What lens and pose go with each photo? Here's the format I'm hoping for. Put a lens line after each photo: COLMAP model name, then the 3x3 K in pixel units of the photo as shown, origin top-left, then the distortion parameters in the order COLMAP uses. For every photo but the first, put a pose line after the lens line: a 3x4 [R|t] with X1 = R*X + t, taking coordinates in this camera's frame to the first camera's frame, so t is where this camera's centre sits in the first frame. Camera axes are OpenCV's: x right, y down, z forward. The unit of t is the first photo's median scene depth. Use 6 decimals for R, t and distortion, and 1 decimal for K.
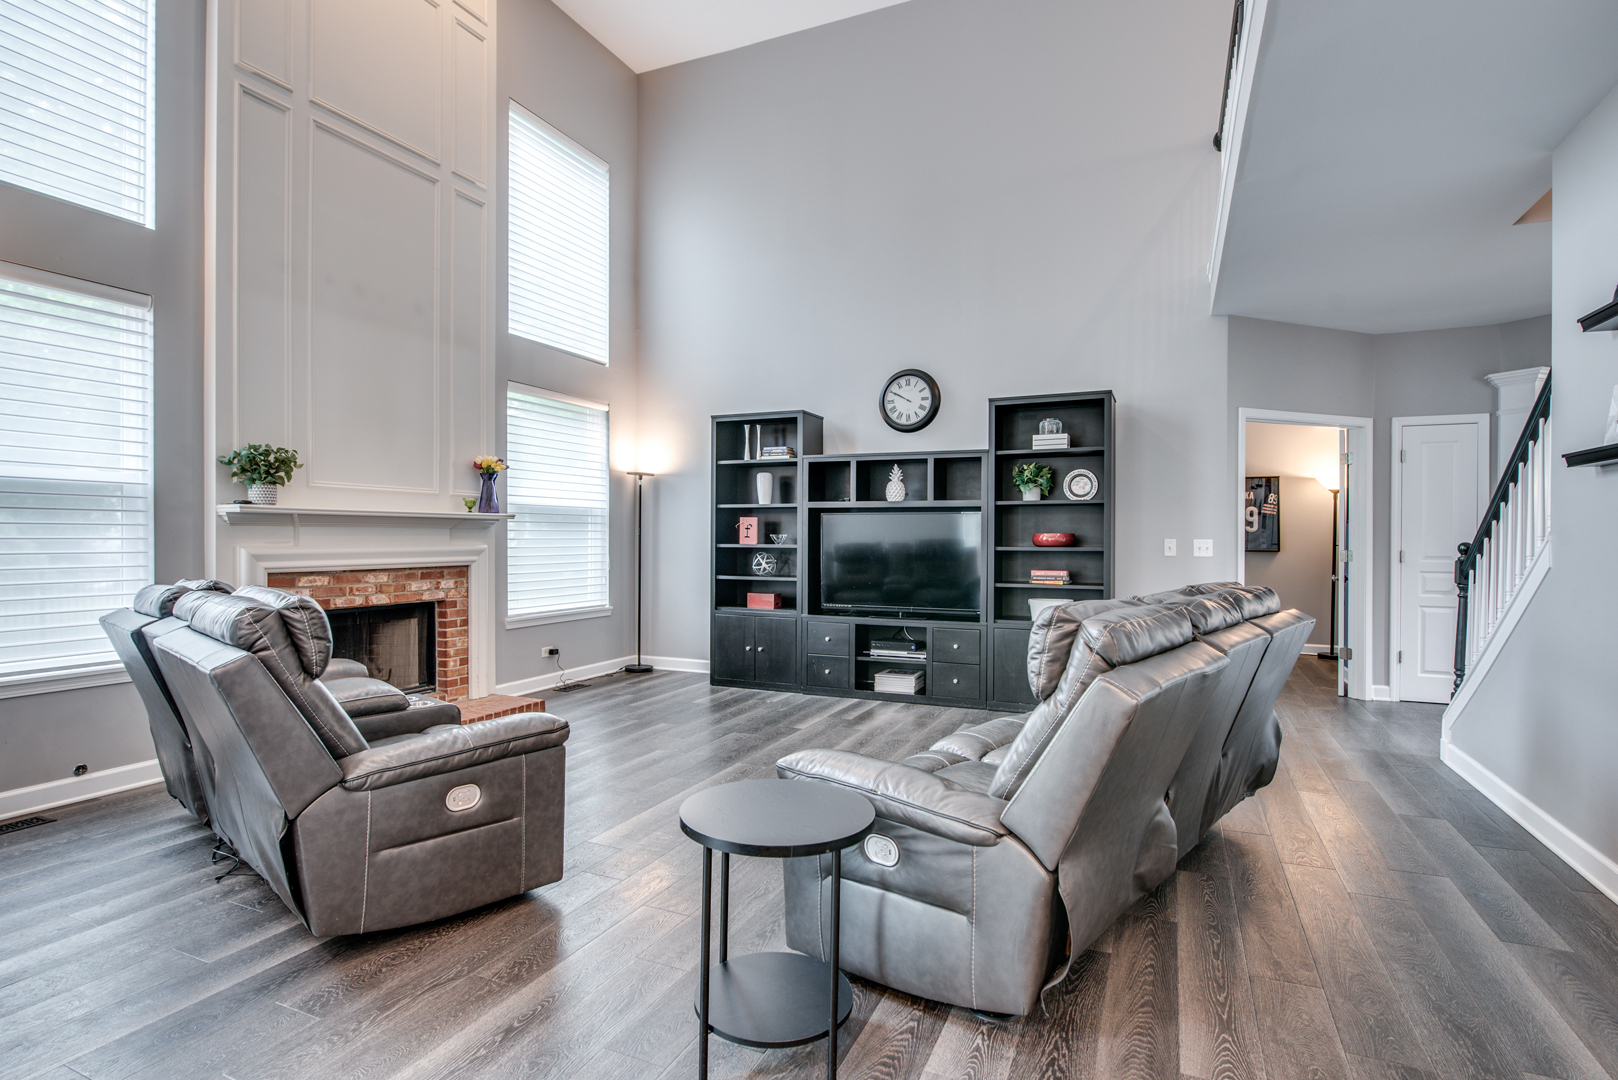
lens RADIAL K [[820.3, 0, 809.0], [0, 820.3, 540.0], [0, 0, 1]] dist [-0.006023, -0.001518]
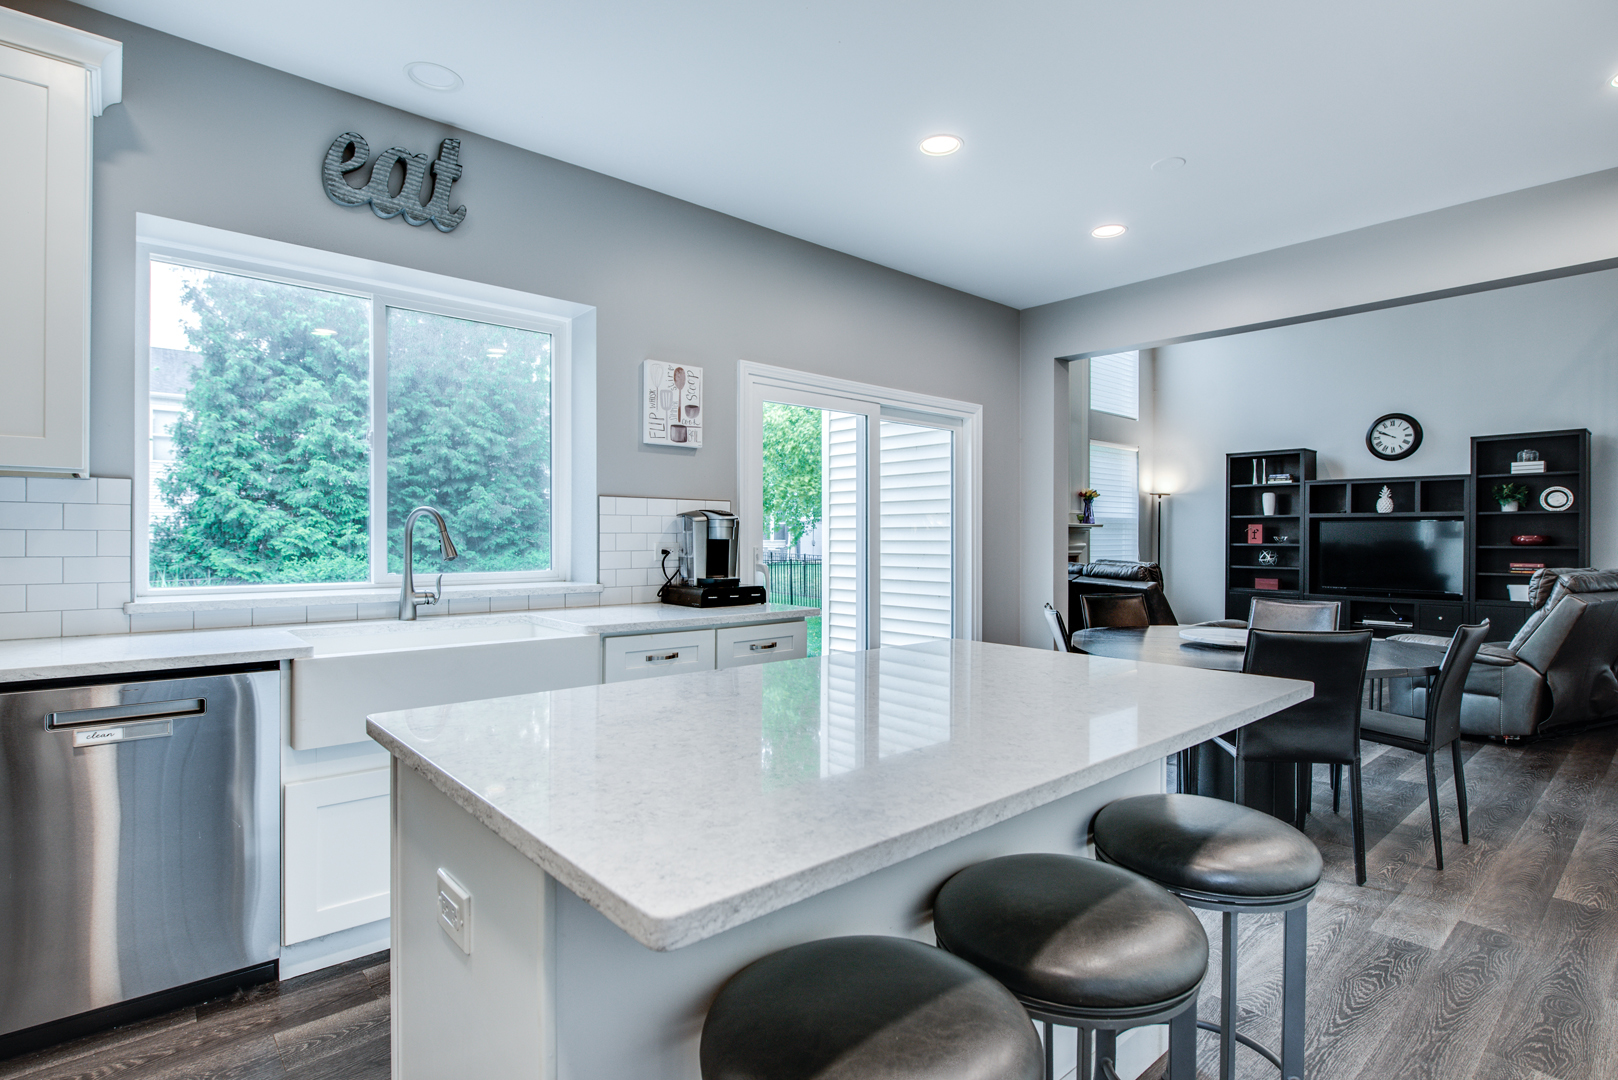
lens RADIAL K [[799.4, 0, 817.0], [0, 799.4, 538.7], [0, 0, 1]] dist [-0.008607, -0.001706]
pose [[0.909071, 0.000505, -0.416641, -0.200074], [-0.001733, 0.999995, -0.002571, 0.001931], [0.416637, 0.003059, 0.909068, -0.596609]]
